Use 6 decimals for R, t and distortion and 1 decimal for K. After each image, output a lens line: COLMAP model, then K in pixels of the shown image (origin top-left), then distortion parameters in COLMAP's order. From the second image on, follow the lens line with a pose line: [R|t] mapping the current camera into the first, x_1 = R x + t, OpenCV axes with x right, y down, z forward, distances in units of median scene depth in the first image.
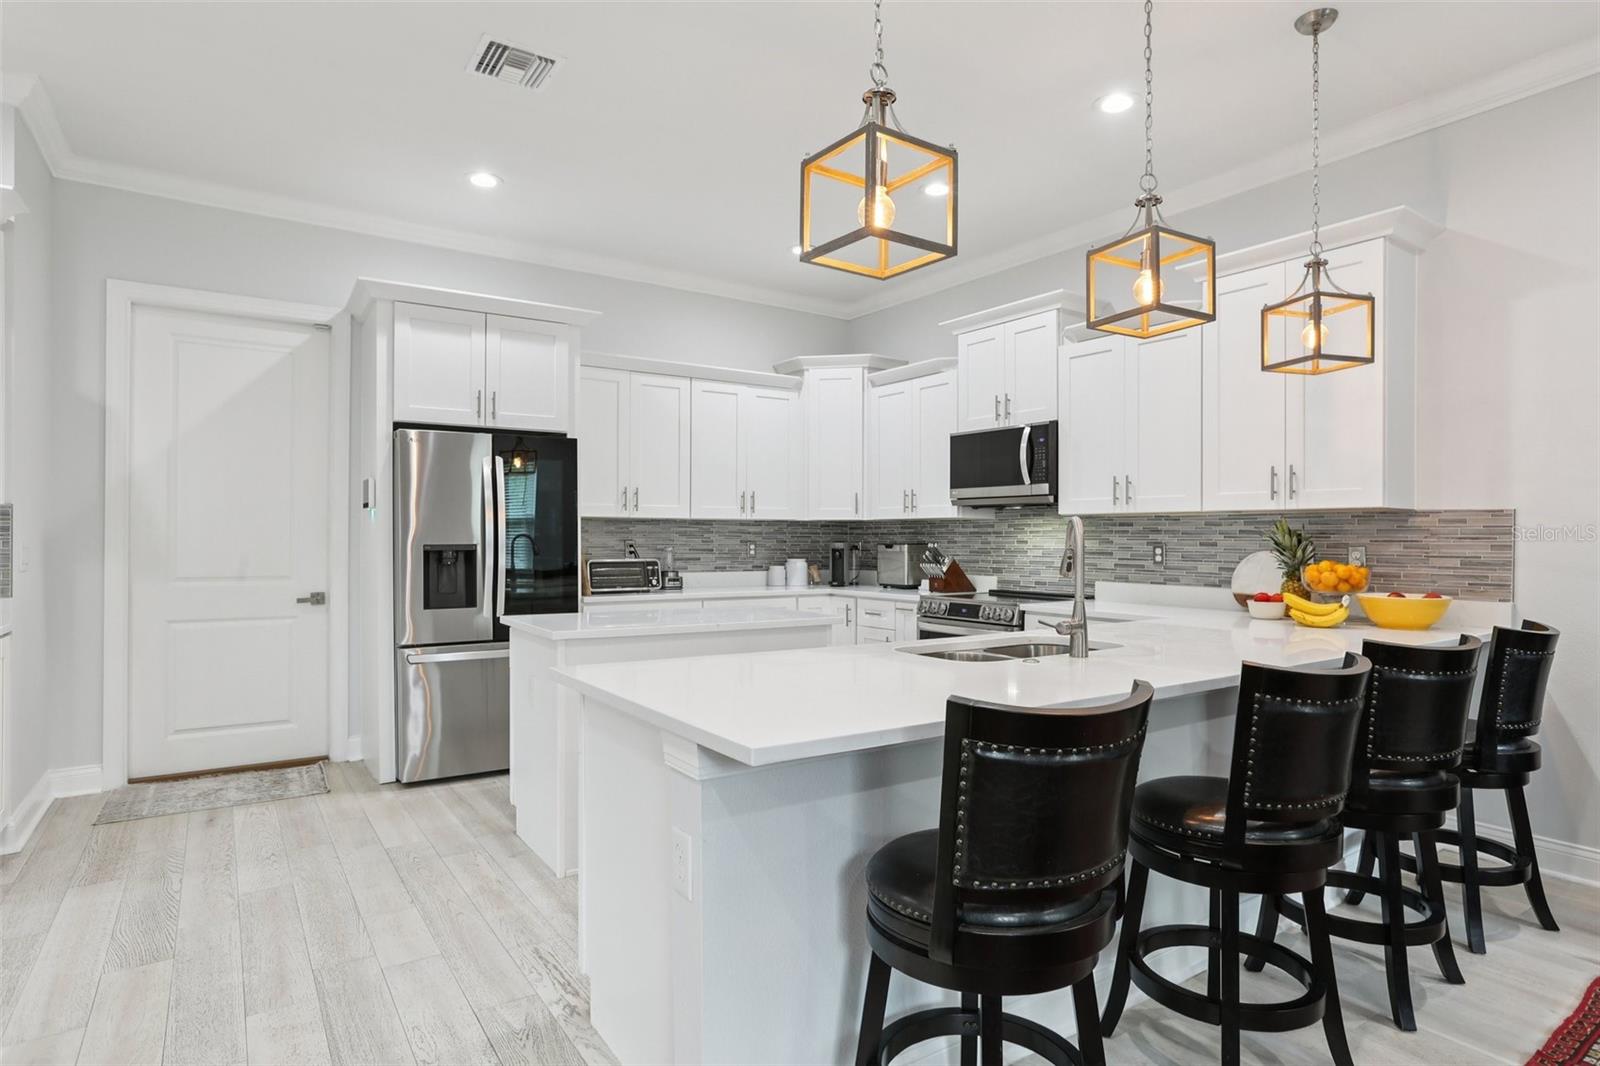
lens RADIAL K [[882.5, 0, 800.0], [0, 882.5, 533.0], [0, 0, 1]] dist [-0.060525, 0.053526]
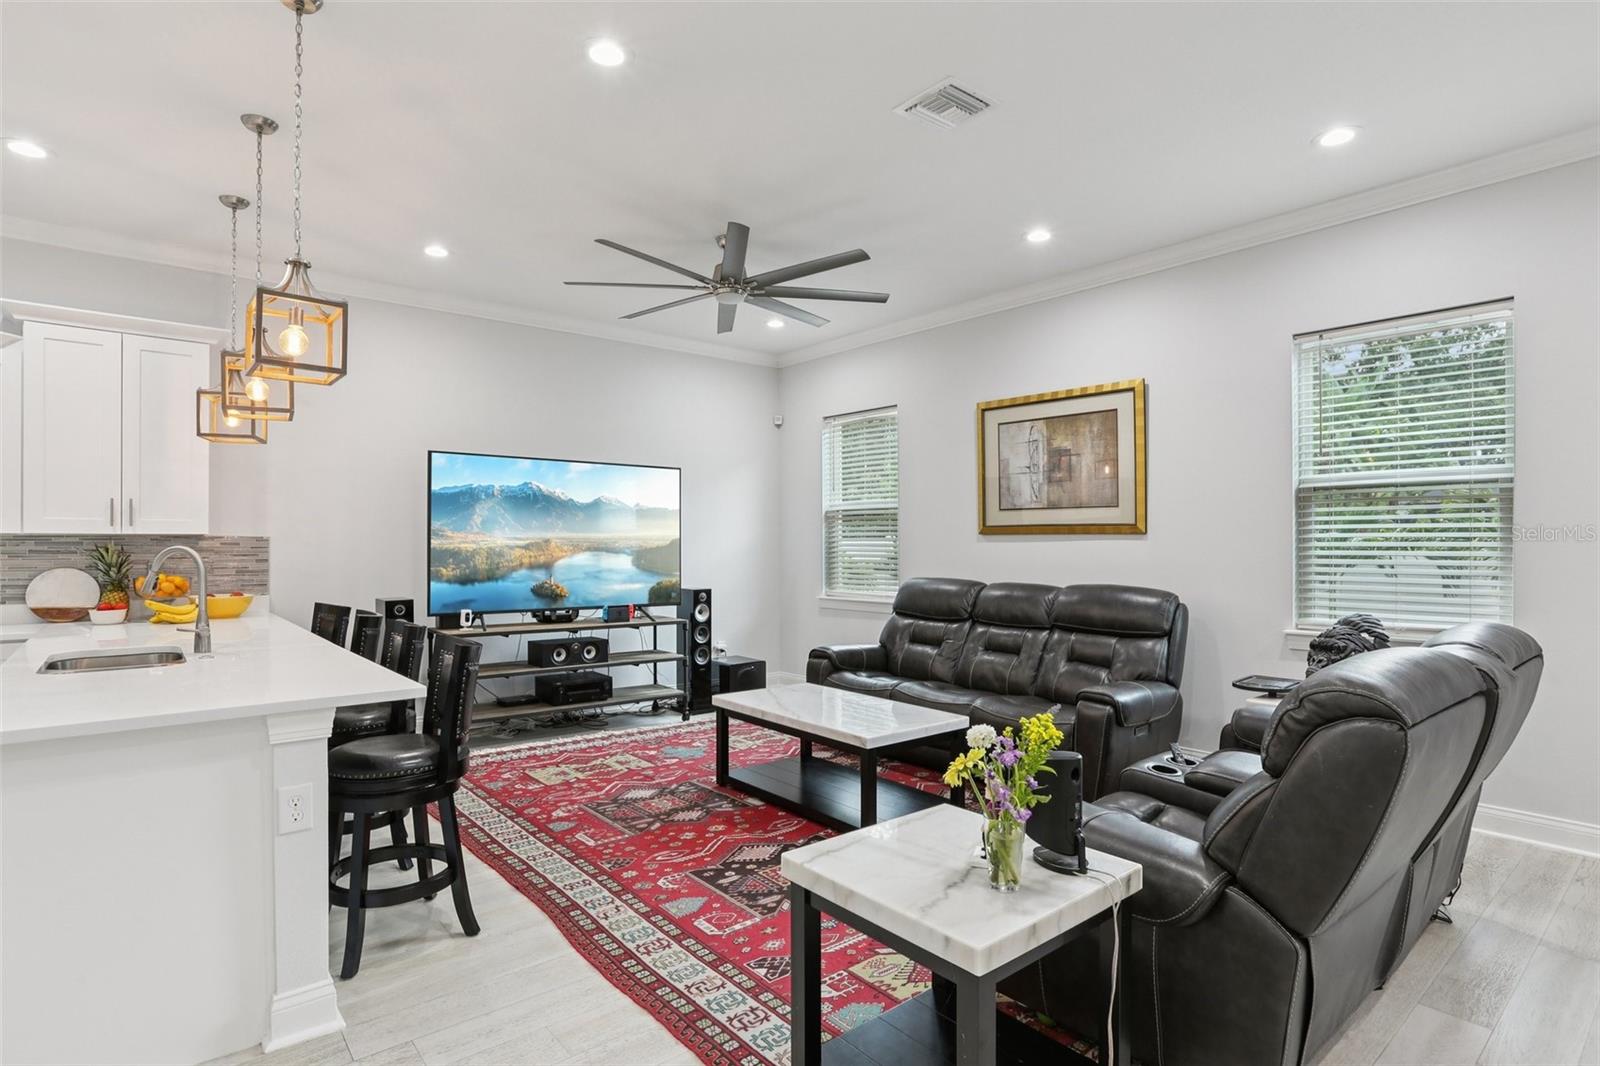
lens RADIAL K [[811.7, 0, 801.0], [0, 811.7, 541.3], [0, 0, 1]] dist [-0.058332, 0.030800]
pose [[-0.111184, -0.000545, 0.993800, -0.518554], [-0.003266, 0.999995, 0.000183, -0.015627], [-0.993794, -0.003225, -0.111186, 0.127763]]
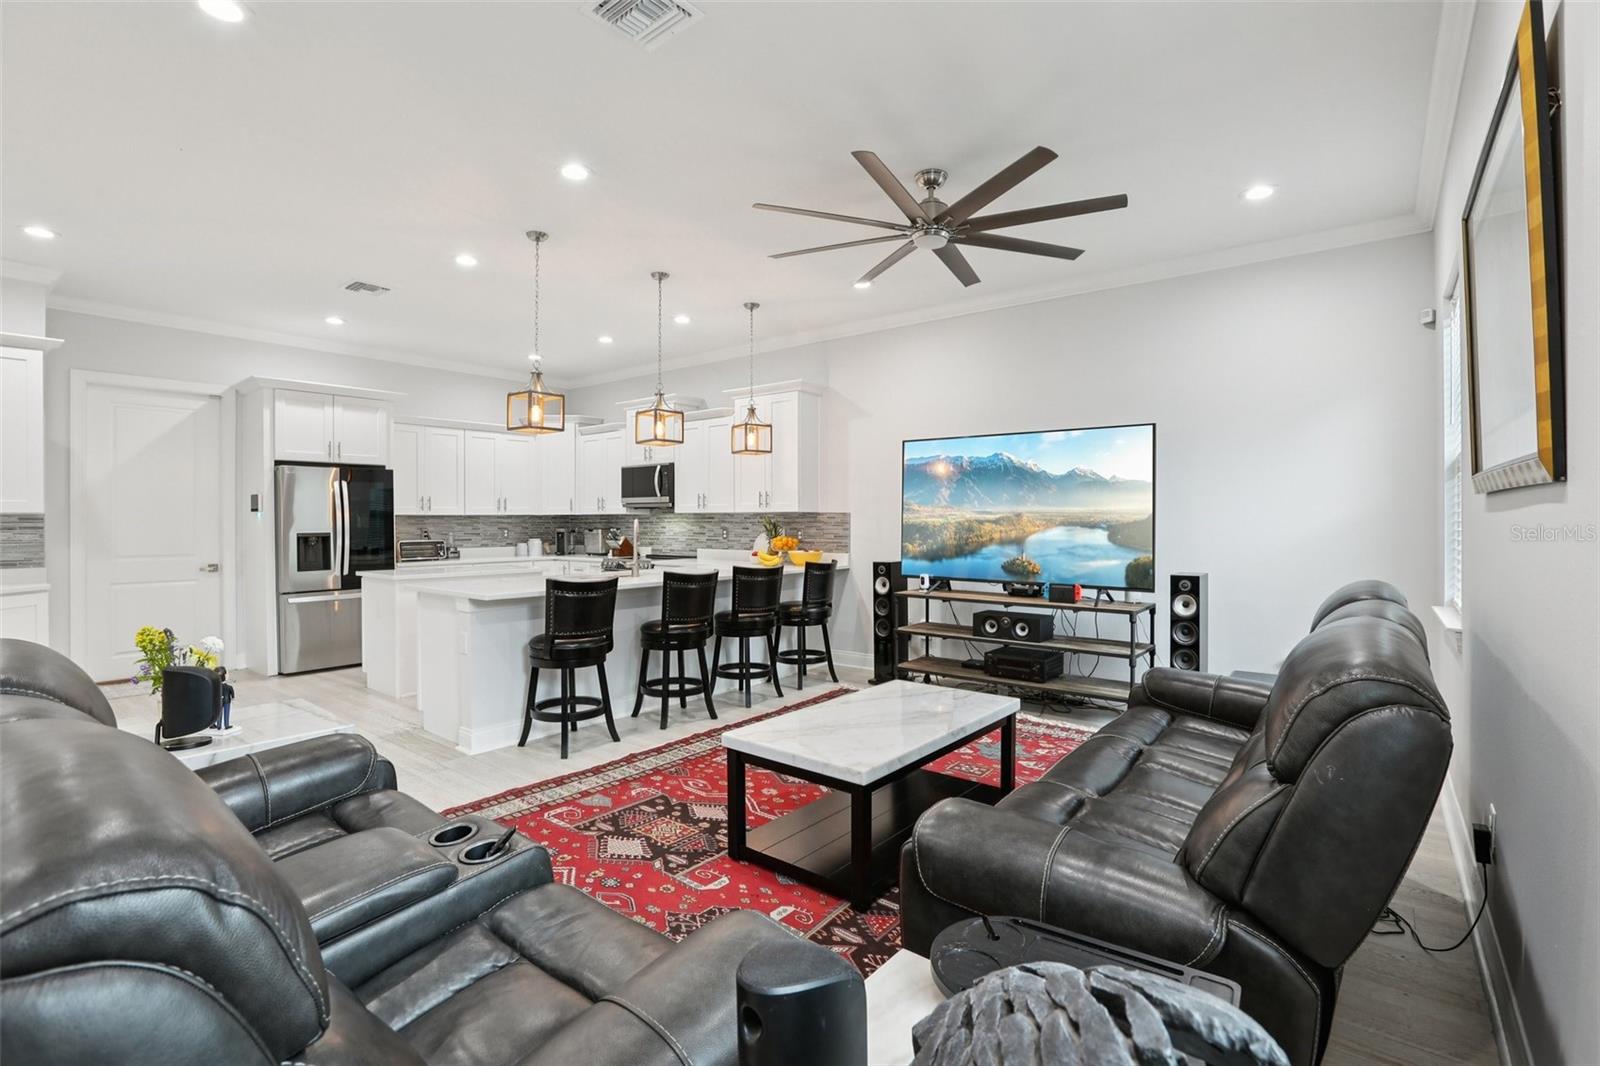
lens RADIAL K [[740.0, 0, 799.8], [0, 740.0, 529.2], [0, 0, 1]] dist [-0.057361, 0.022488]
pose [[0.952955, -0.010124, 0.302944, 0.068409], [0.004654, 0.999813, 0.018773, -0.014836], [-0.303078, -0.016480, 0.952823, -0.581805]]
